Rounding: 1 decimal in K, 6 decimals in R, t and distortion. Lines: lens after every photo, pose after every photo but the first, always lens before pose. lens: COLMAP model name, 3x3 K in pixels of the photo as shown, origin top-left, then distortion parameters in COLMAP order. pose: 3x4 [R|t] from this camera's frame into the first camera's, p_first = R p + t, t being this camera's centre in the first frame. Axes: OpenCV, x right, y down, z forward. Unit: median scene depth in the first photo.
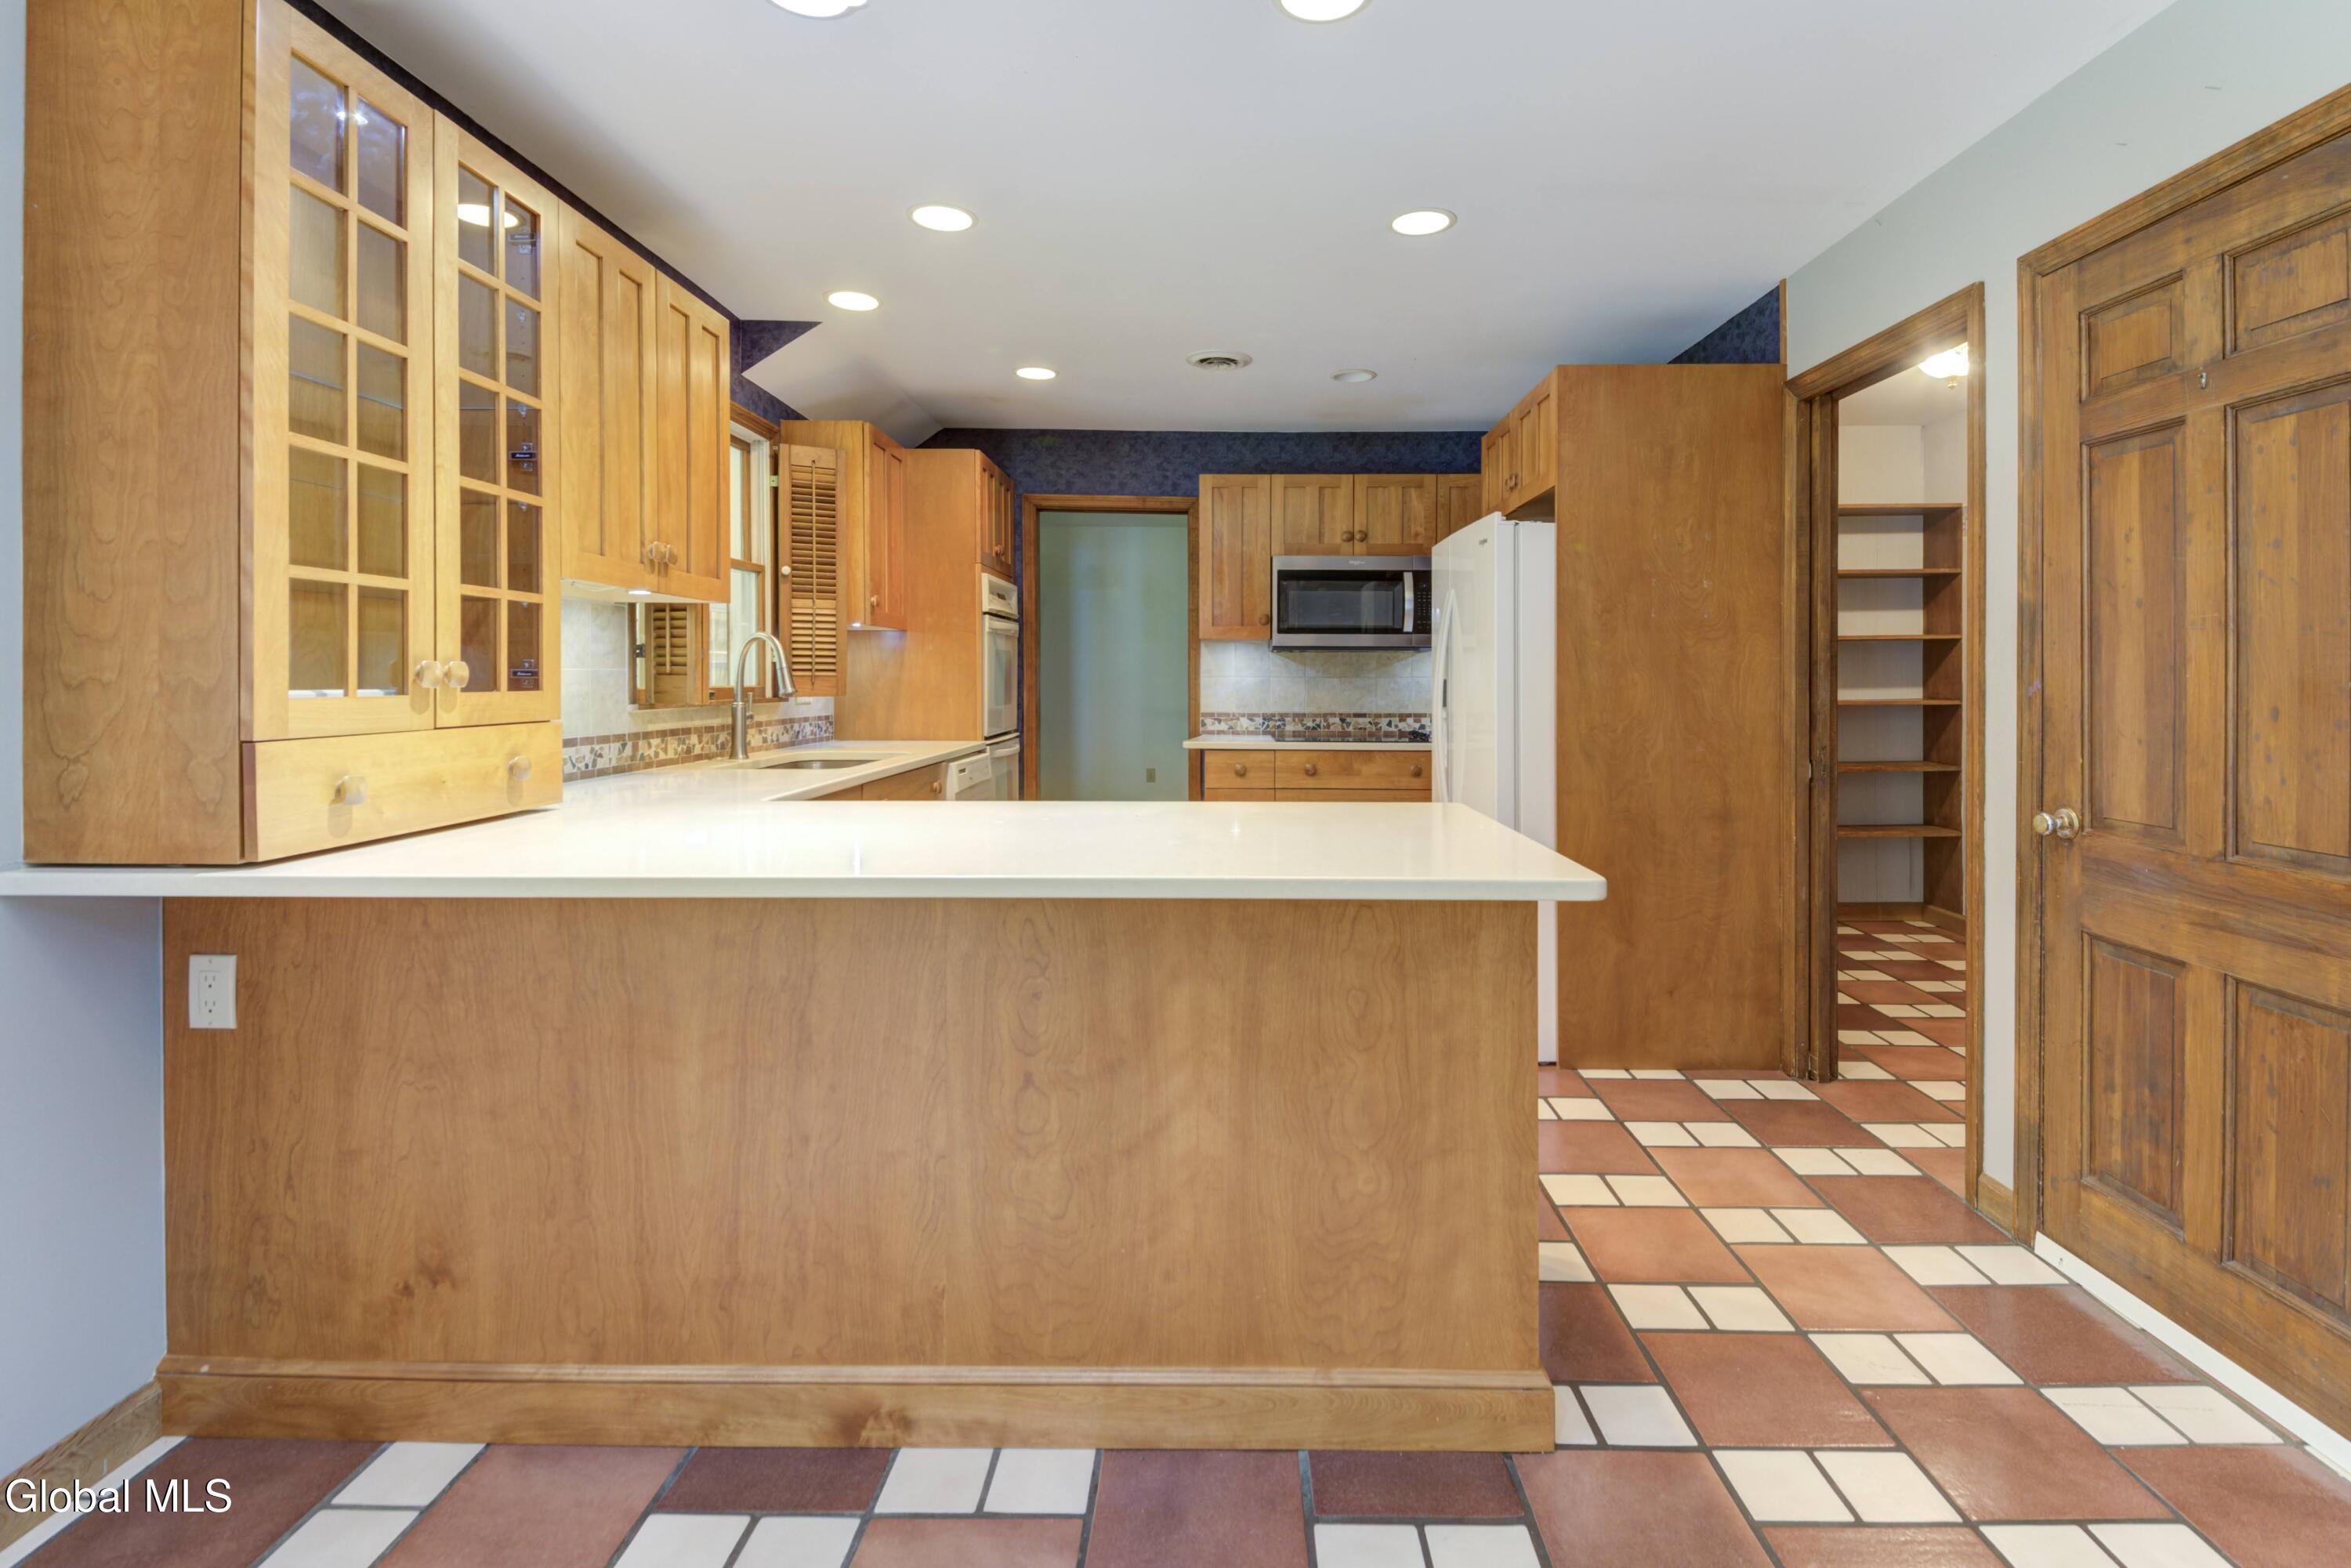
lens RADIAL K [[1108.0, 0, 1216.4], [0, 1108.0, 680.7], [0, 0, 1]] dist [-0.000406, -0.001163]
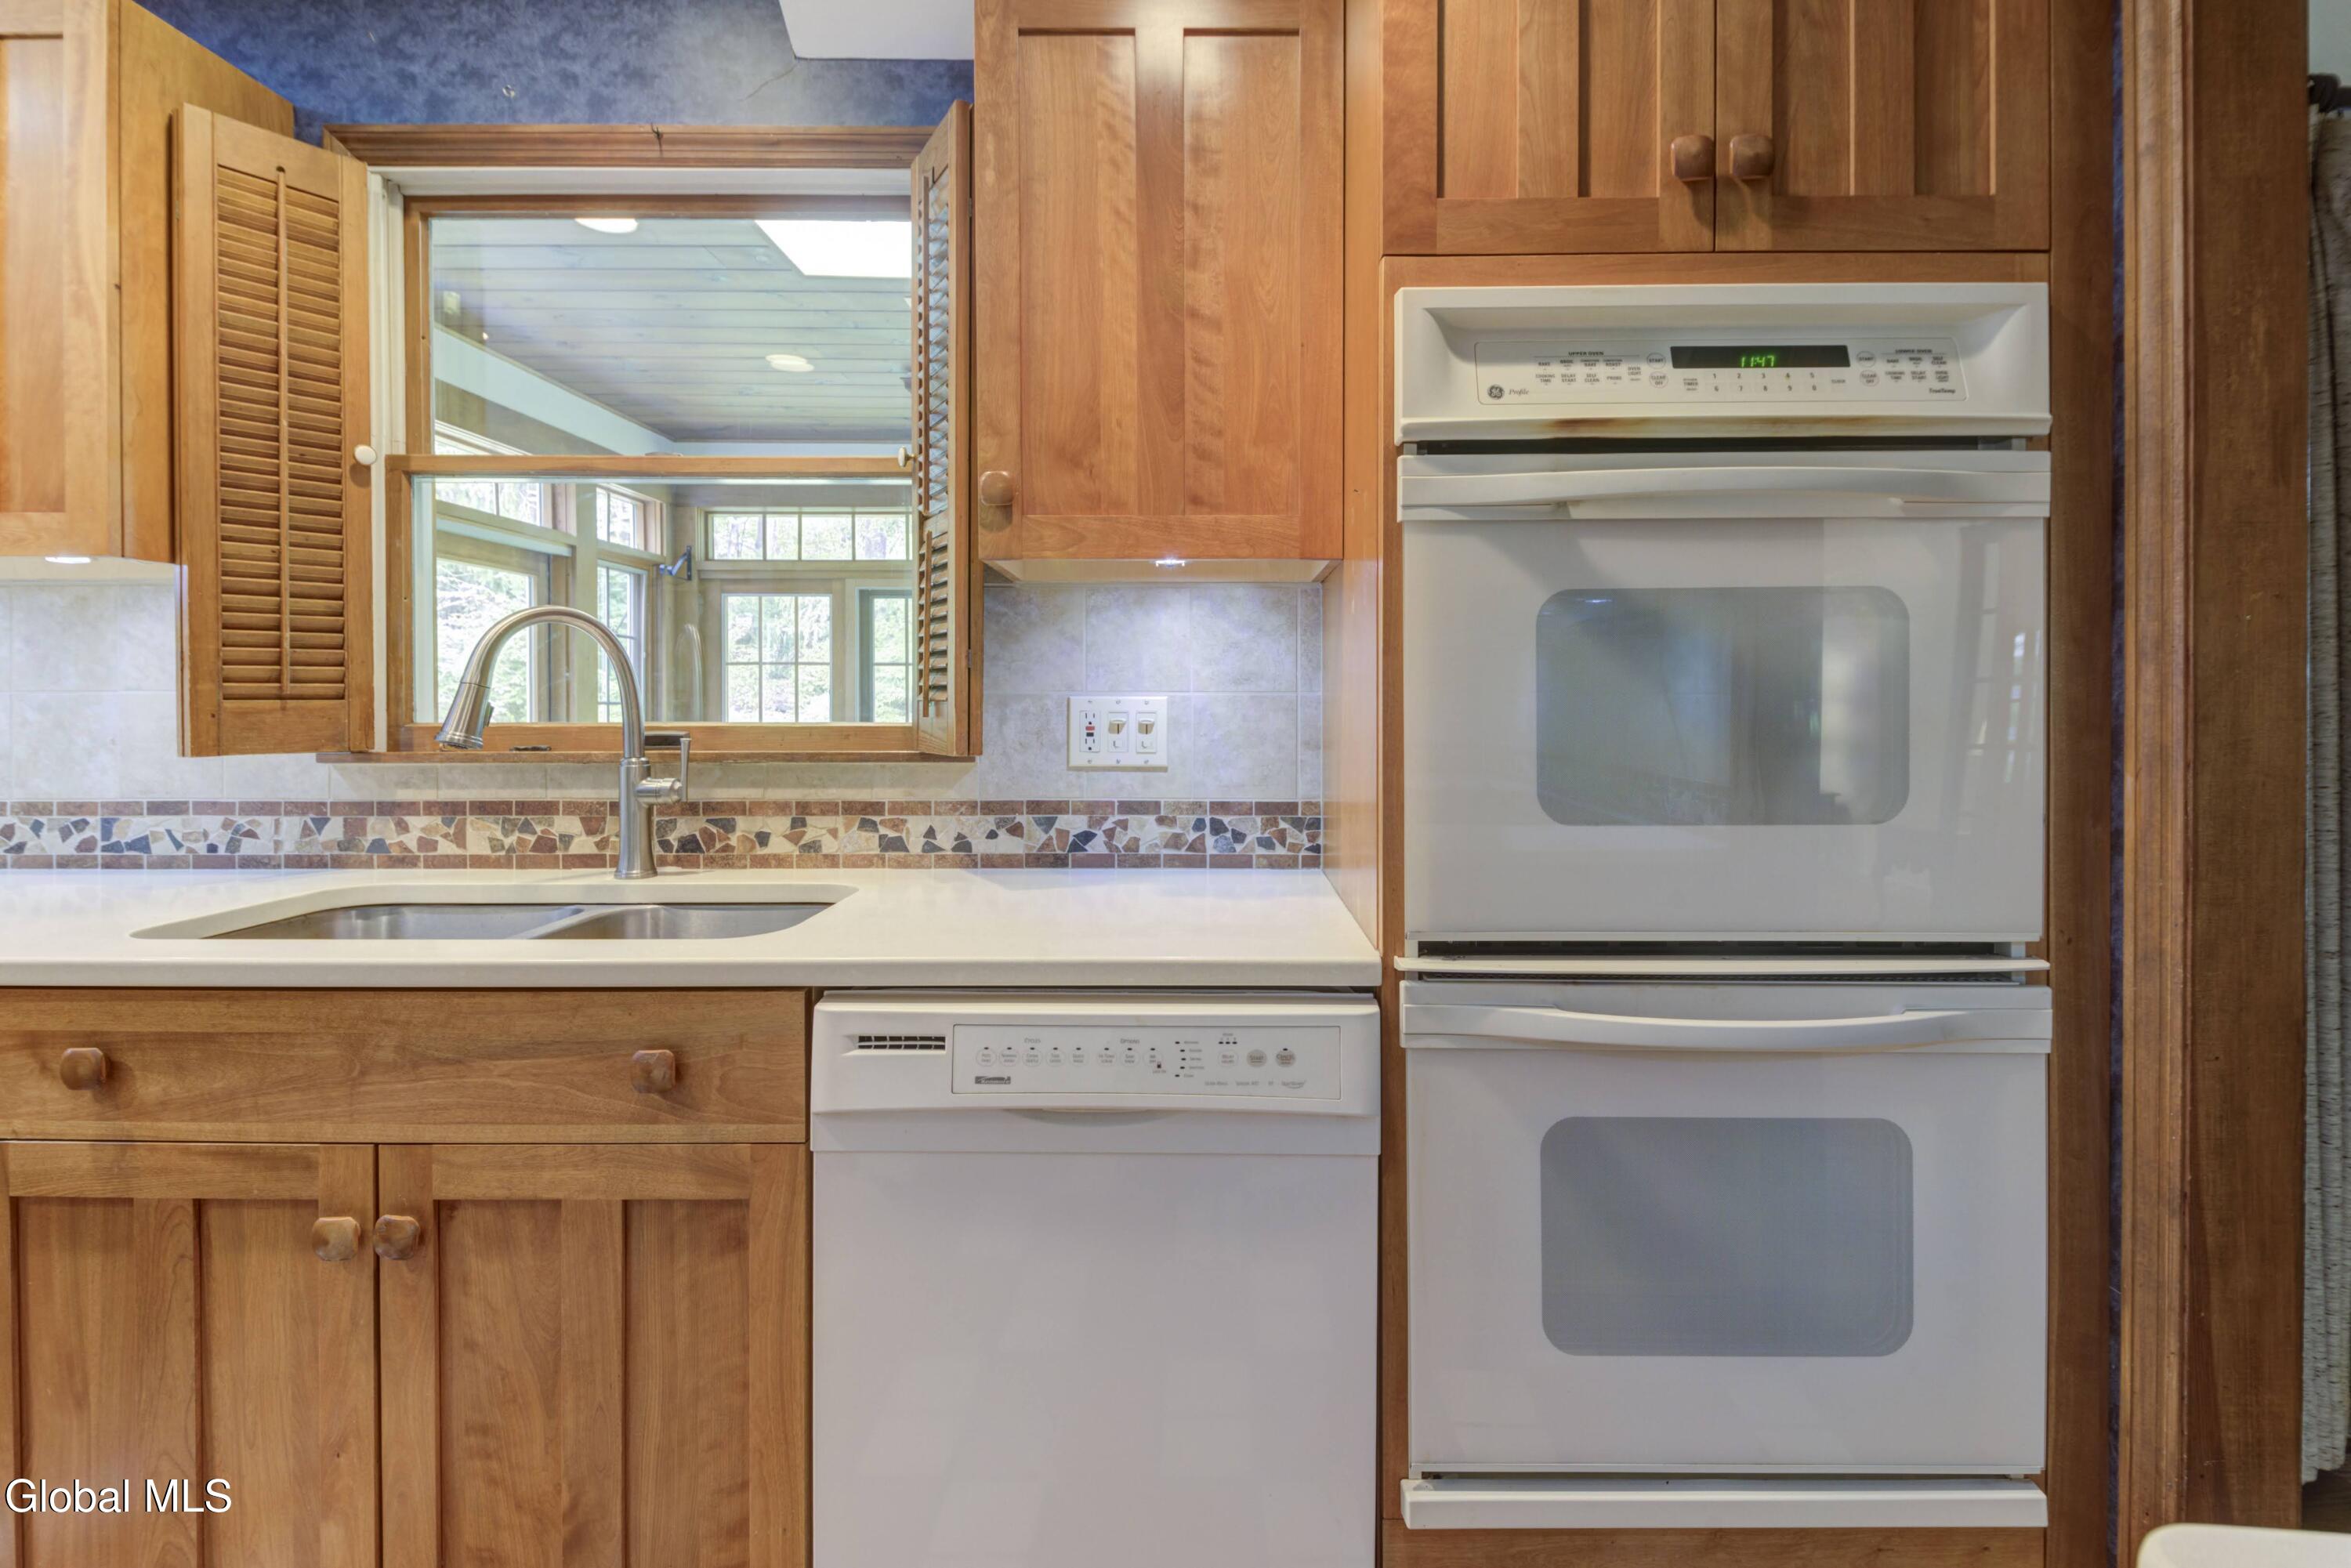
lens RADIAL K [[1187.9, 0, 1179.7], [0, 1187.9, 704.8], [0, 0, 1]] dist [-0.001047, -0.000074]
pose [[-0.002023, 0.001980, -0.999996, 0.100209], [0.000950, 0.999998, 0.001978, -0.004413], [0.999998, -0.000946, -0.002025, 1.606880]]
